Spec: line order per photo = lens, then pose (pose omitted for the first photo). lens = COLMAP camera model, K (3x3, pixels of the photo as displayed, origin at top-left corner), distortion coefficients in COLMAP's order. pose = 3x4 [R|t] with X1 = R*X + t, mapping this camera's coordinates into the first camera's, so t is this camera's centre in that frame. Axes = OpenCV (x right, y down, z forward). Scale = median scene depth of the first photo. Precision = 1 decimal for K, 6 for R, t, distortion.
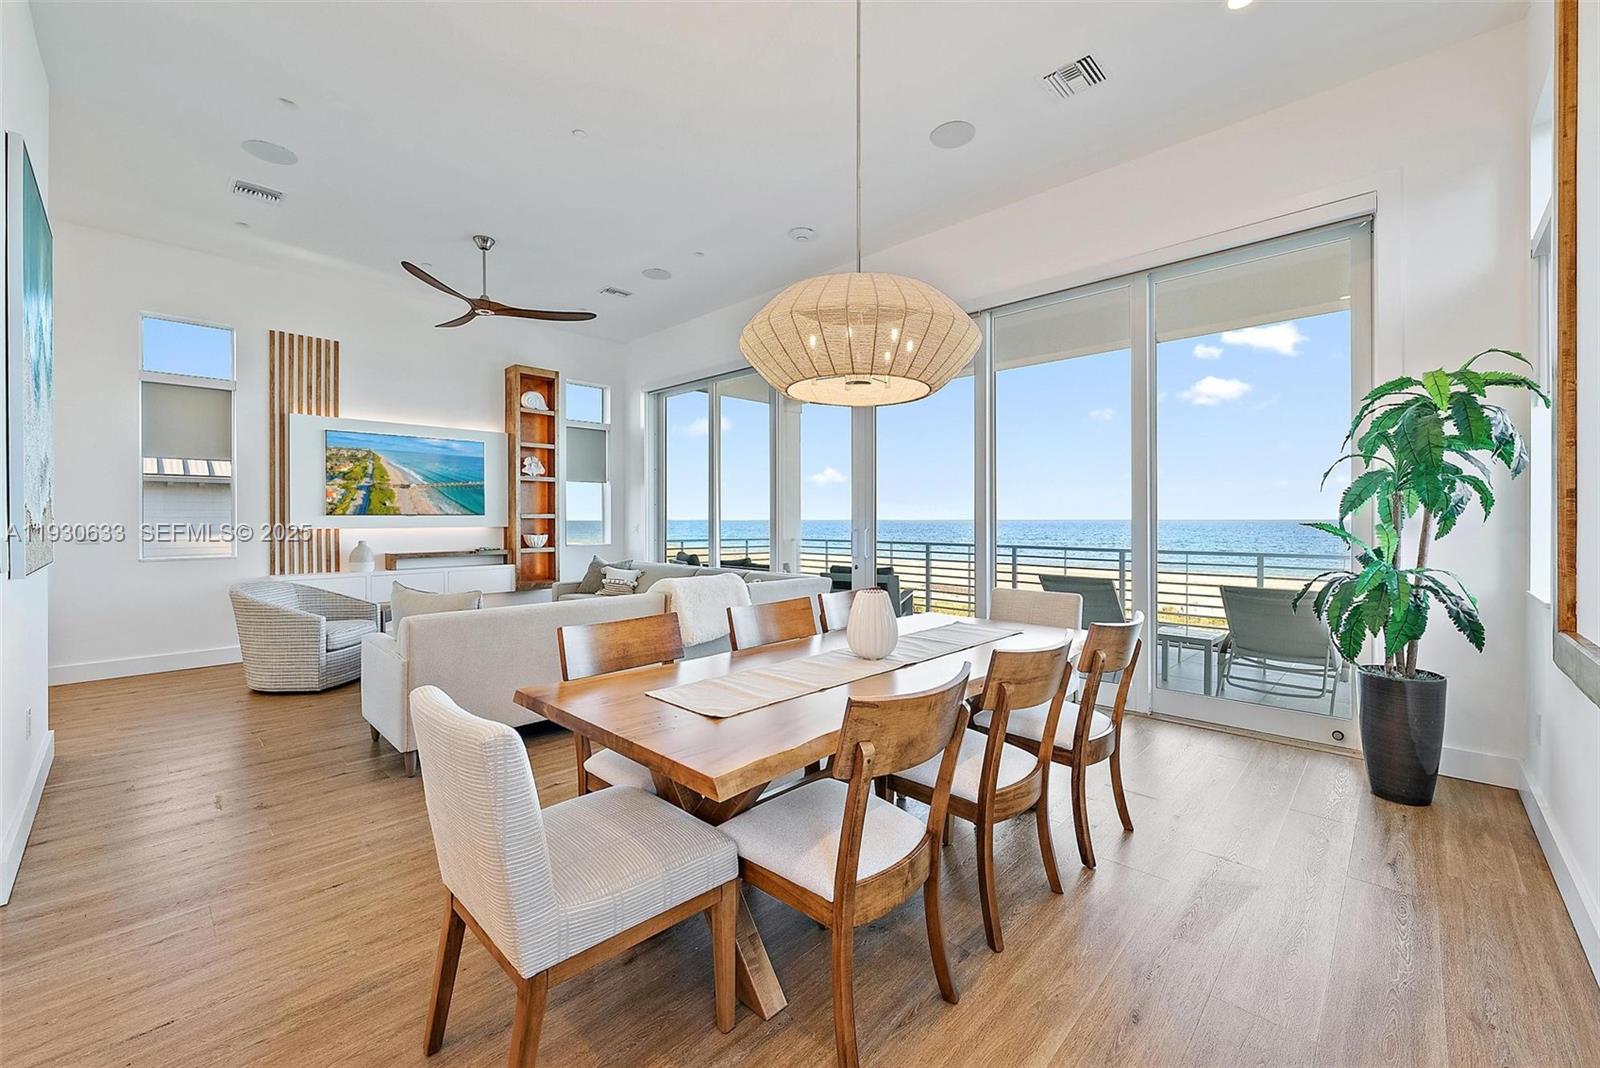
lens RADIAL K [[619.0, 0, 804.0], [0, 619.0, 527.8], [0, 0, 1]] dist [0.000323, -0.000044]
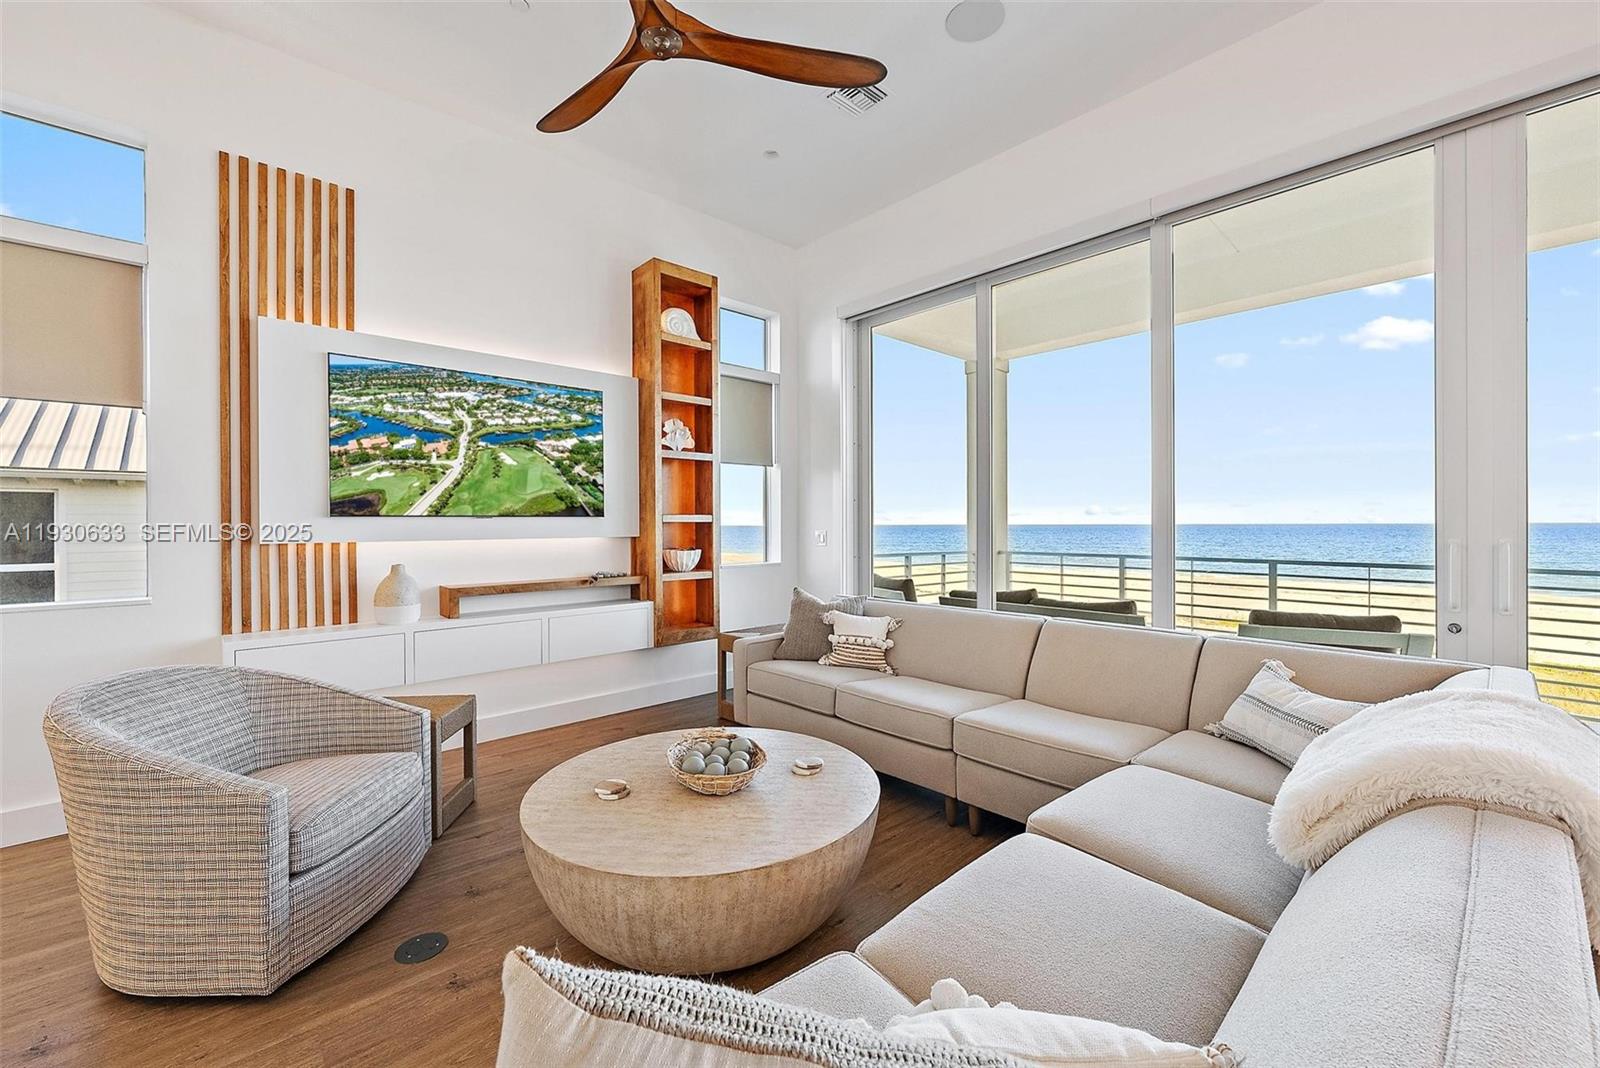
lens RADIAL K [[629.7, 0, 800.0], [0, 629.7, 534.0], [0, 0, 1]] dist [0.007704, 0.000079]
pose [[0.997474, -0.003338, -0.070951, -0.288652], [0.003174, 0.999992, -0.002423, -0.002668], [0.070959, 0.002191, 0.997477, 0.421838]]
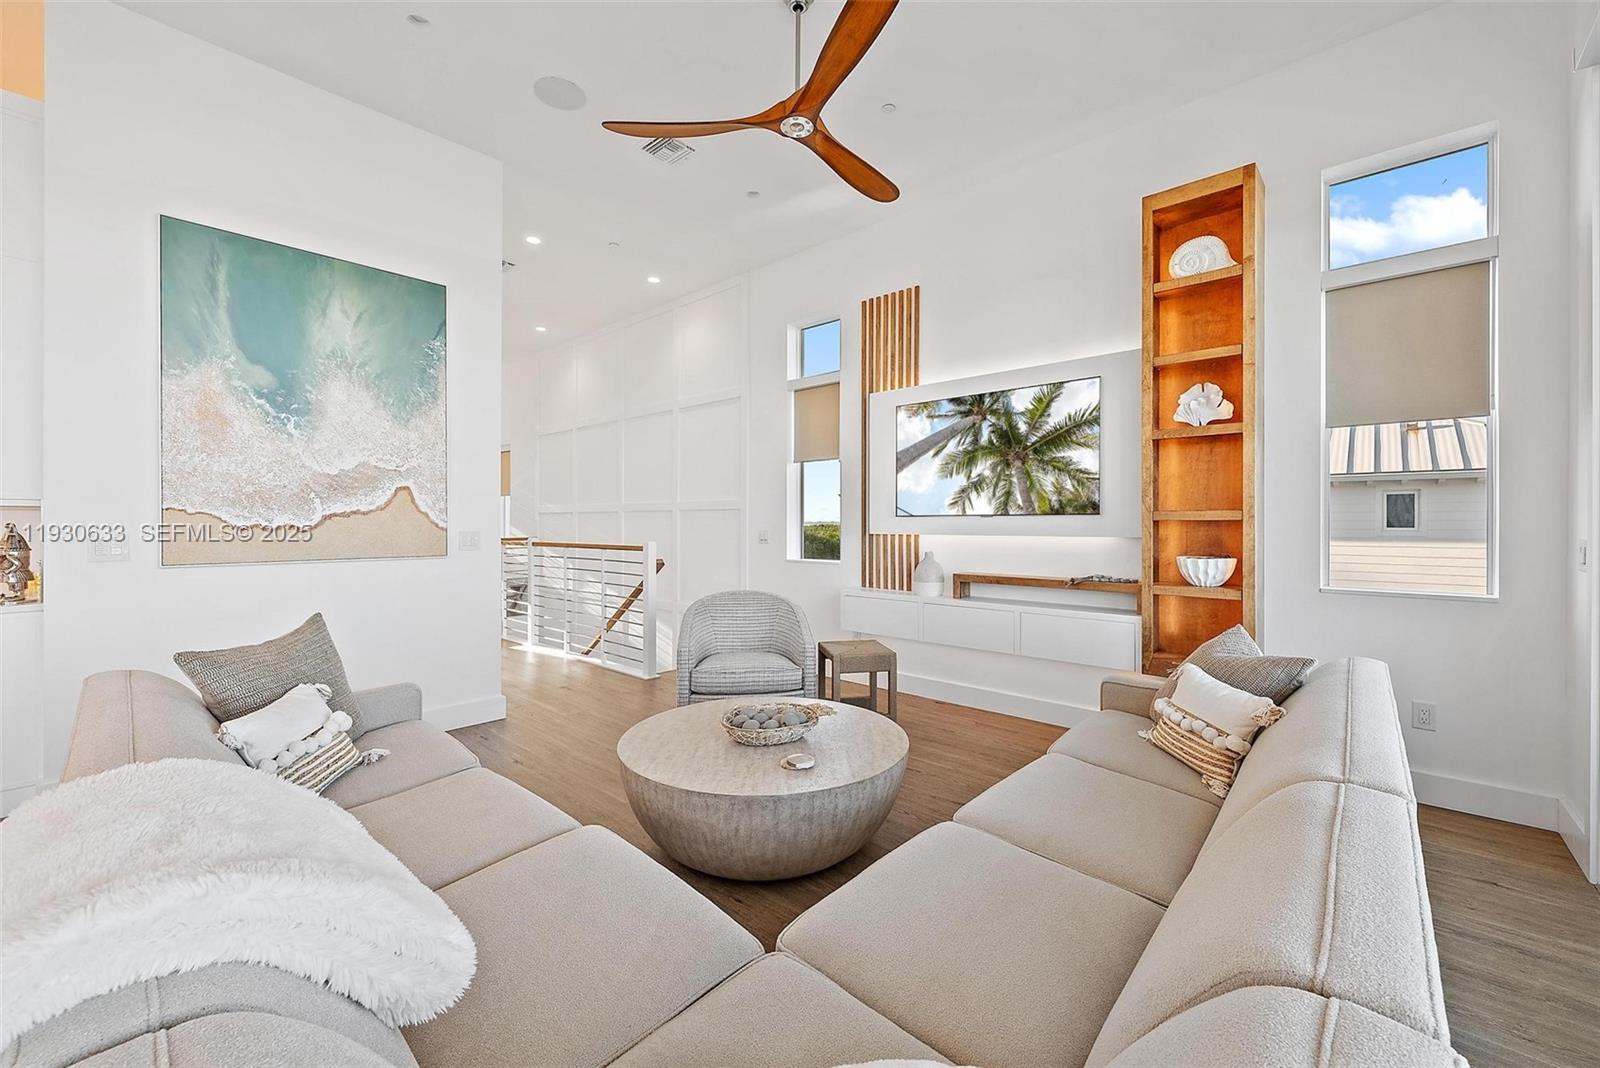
lens RADIAL K [[632.2, 0, 800.0], [0, 632.2, 534.0], [0, 0, 1]] dist [-0.000273, -0.000058]
pose [[0.040494, 0.017710, -0.999023, 0.009102], [-0.019350, 0.999669, 0.016937, -0.008179], [0.998992, 0.018645, 0.040824, 0.721903]]
